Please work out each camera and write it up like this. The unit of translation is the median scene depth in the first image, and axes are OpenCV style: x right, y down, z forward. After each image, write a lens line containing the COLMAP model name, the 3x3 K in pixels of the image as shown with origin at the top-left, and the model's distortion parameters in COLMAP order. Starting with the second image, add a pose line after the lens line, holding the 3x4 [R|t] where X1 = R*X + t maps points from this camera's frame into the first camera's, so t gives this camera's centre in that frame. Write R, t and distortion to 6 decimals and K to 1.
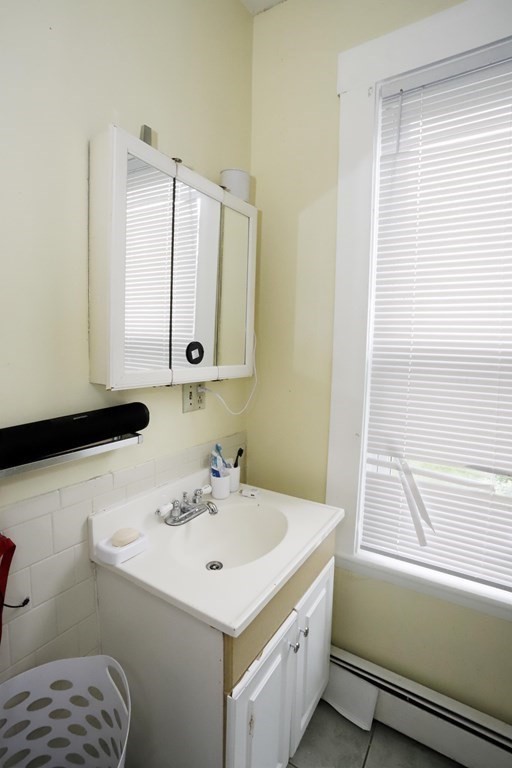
lens RADIAL K [[373.4, 0, 256.2], [0, 373.4, 381.6], [0, 0, 1]] dist [-0.043958, 0.003762]
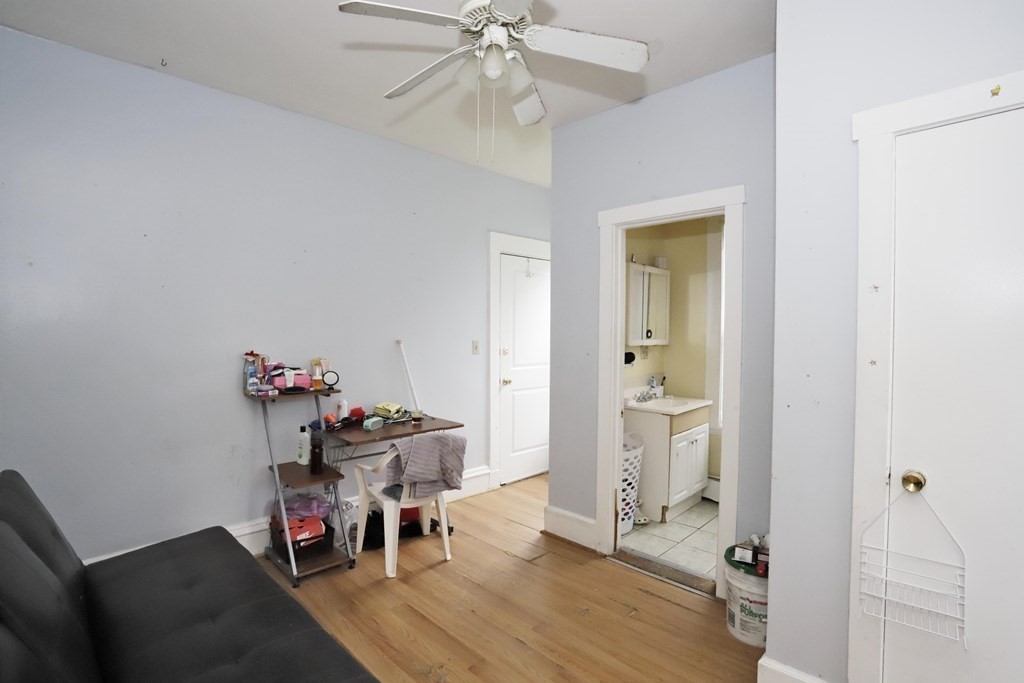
lens RADIAL K [[497.9, 0, 516.2], [0, 497.9, 338.4], [0, 0, 1]] dist [-0.043958, 0.003762]
pose [[0.977130, -0.018283, -0.211856, -0.287659], [0.003313, 0.997485, -0.070803, 0.167491], [0.212618, 0.068482, 0.974733, -2.198607]]
